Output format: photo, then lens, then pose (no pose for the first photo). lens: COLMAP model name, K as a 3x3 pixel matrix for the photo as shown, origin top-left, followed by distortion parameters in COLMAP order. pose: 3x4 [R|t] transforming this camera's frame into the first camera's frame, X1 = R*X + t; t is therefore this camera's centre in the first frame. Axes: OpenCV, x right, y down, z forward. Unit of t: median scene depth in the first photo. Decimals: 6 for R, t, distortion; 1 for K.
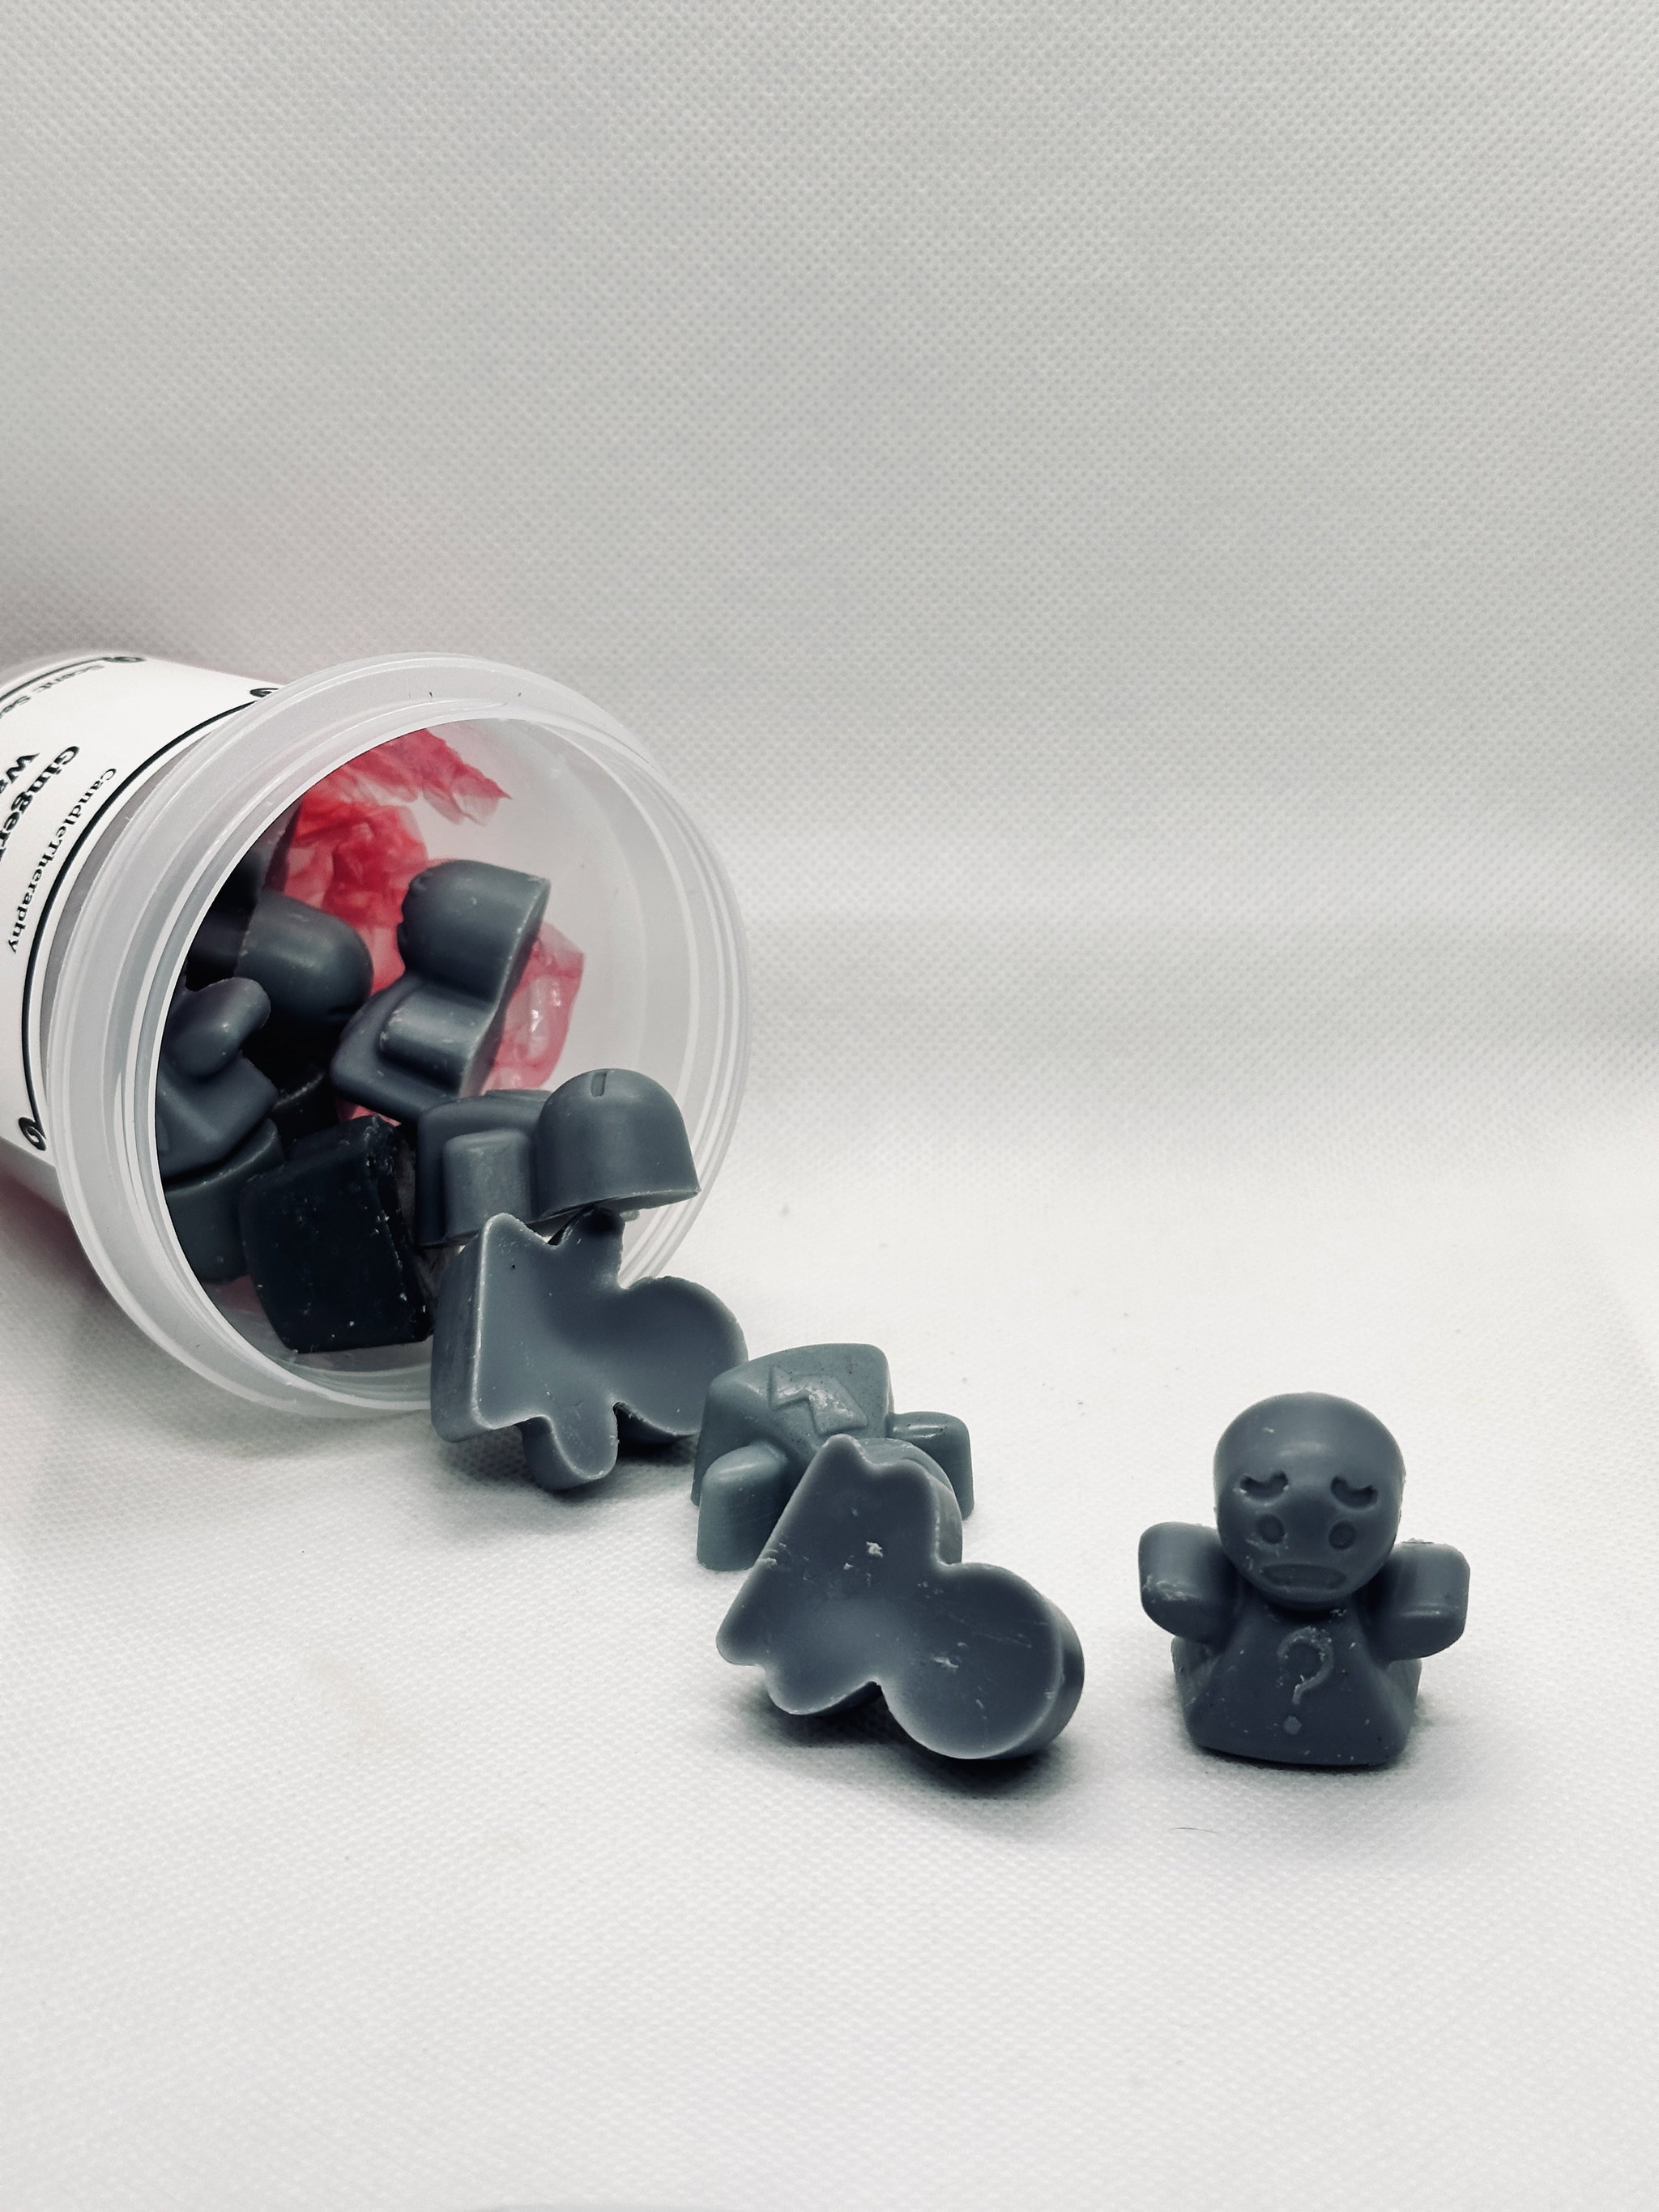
lens RADIAL K [[3038.4, 0, 840.3], [0, 3038.4, 1087.4], [0, 0, 1]] dist [0.098917, 0.000000]
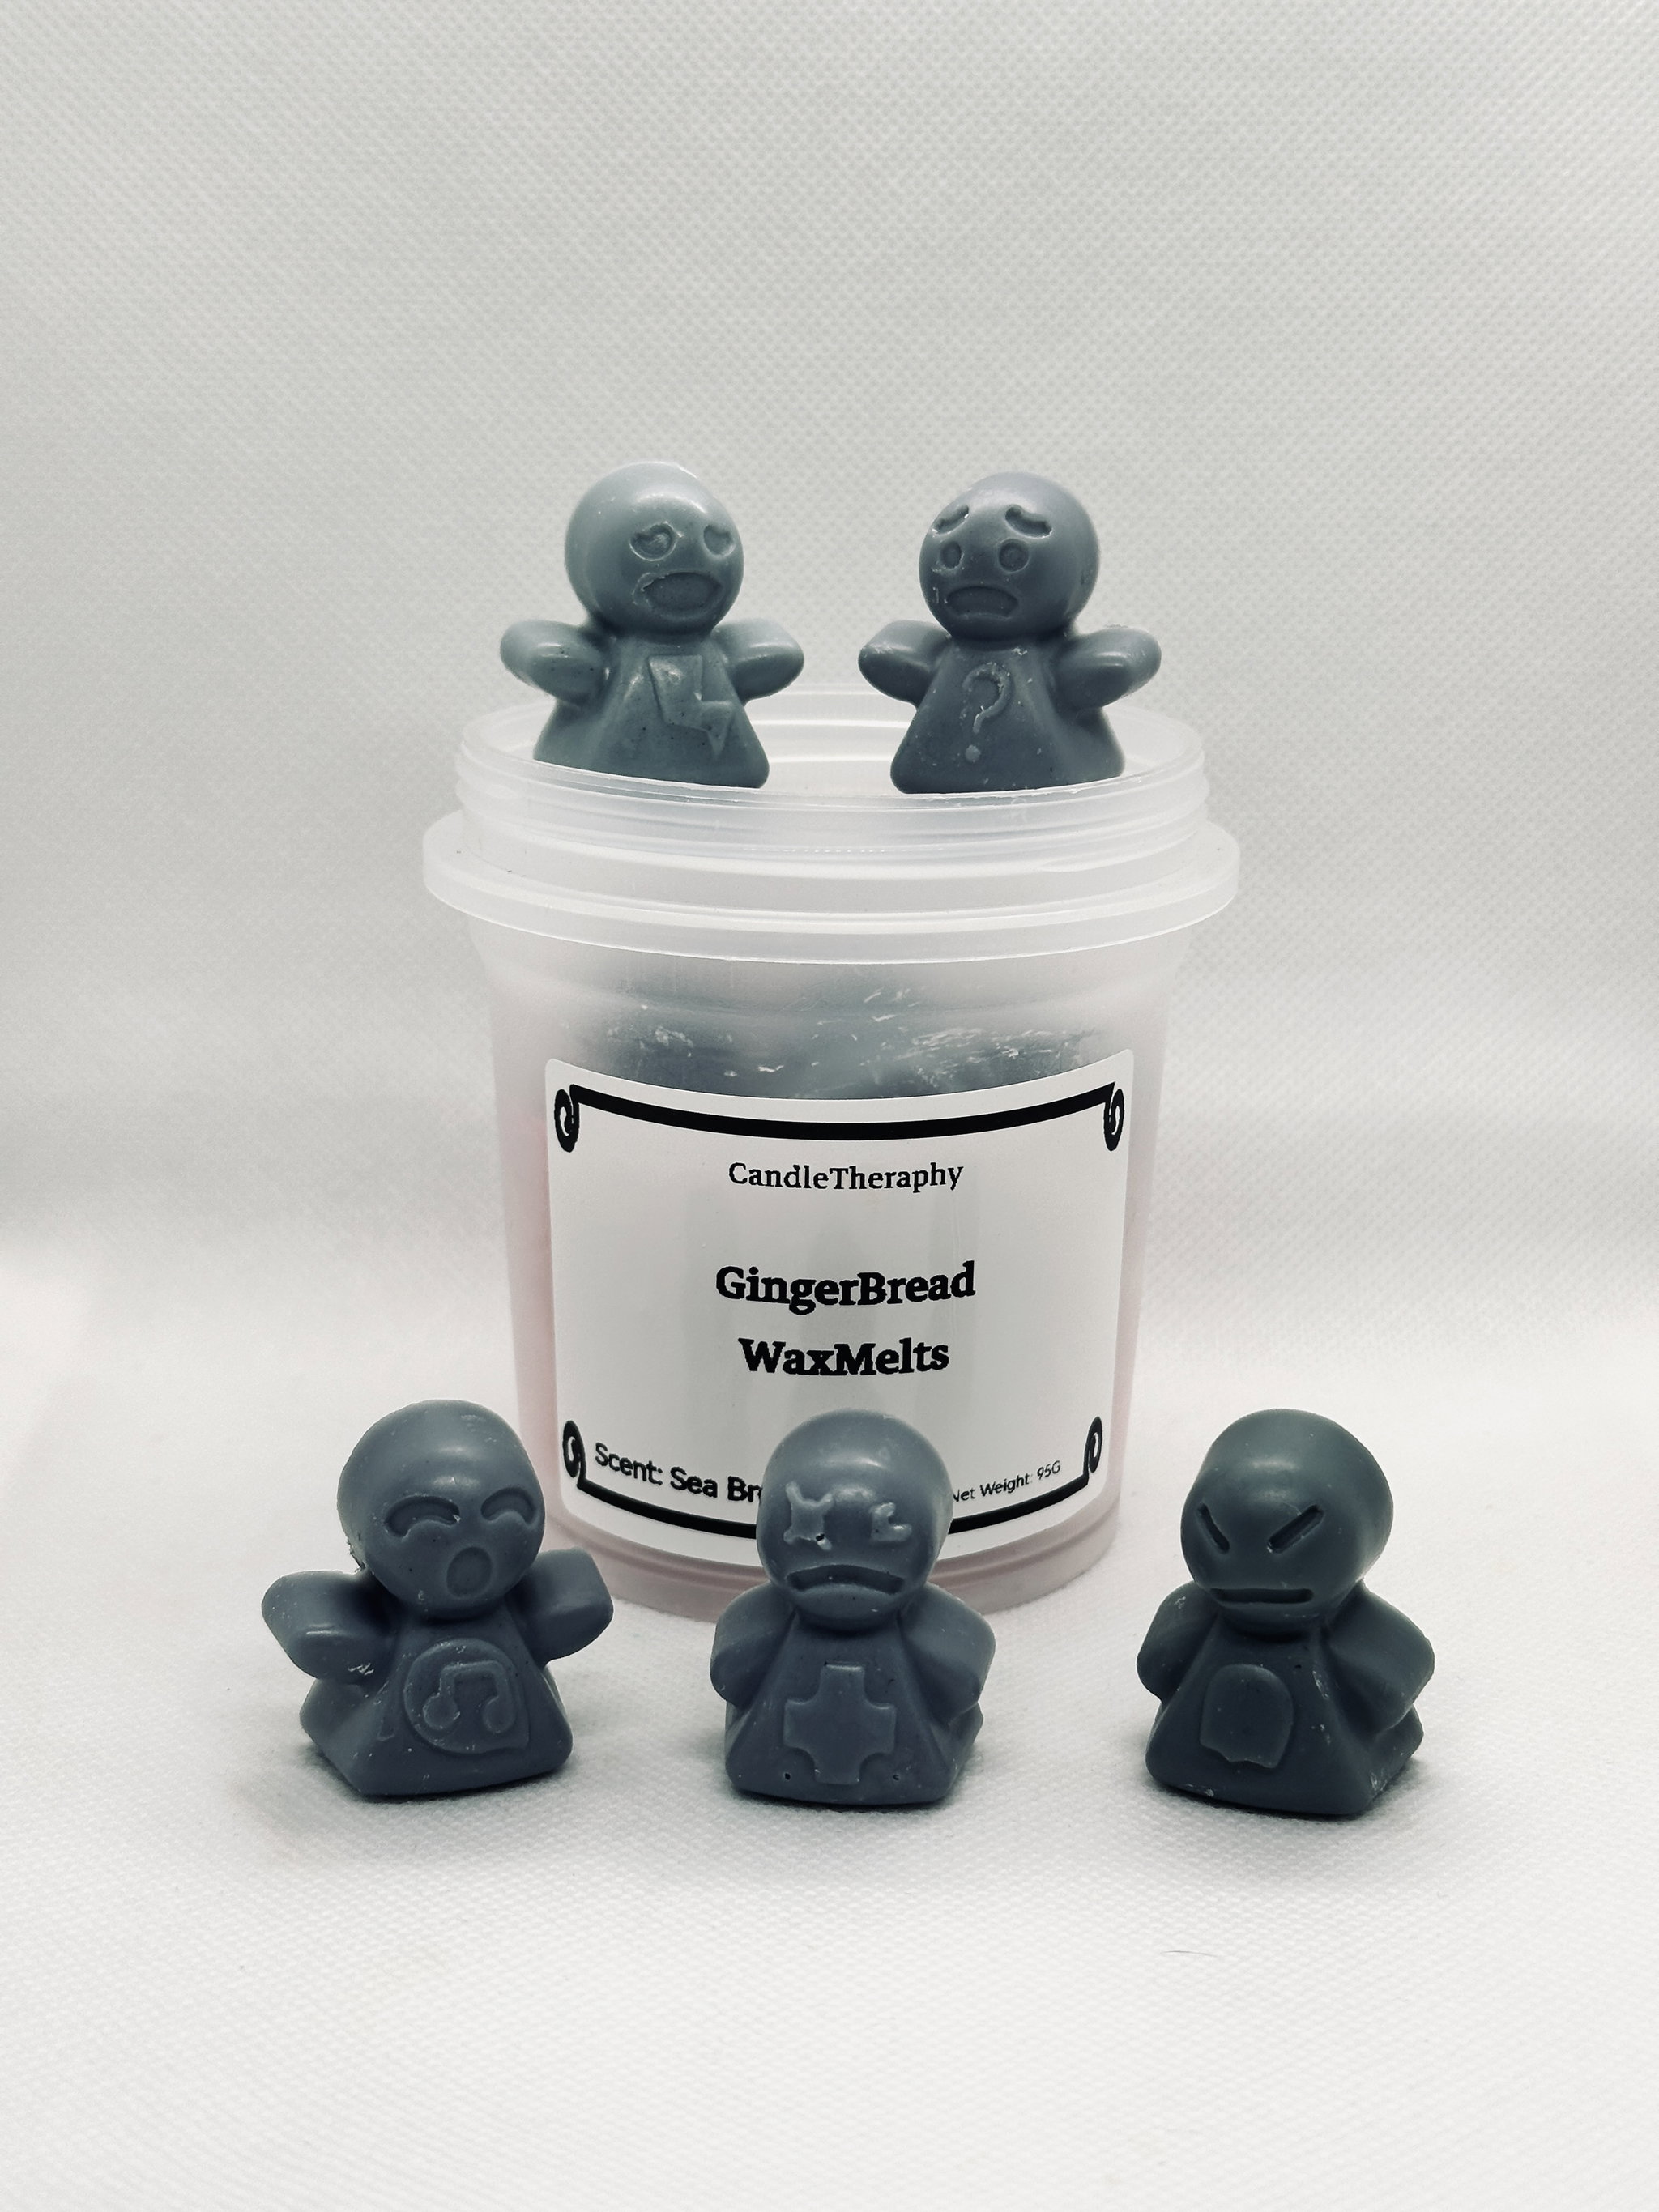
lens RADIAL K [[3038.4, 0, 863.7], [0, 3038.4, 1118.9], [0, 0, 1]] dist [0.098917, 0.000000]
pose [[0.999847, 0.007844, -0.015659, 0.025160], [-0.010246, 0.987103, -0.159758, 0.112752], [0.014203, 0.159894, 0.987032, 0.057560]]
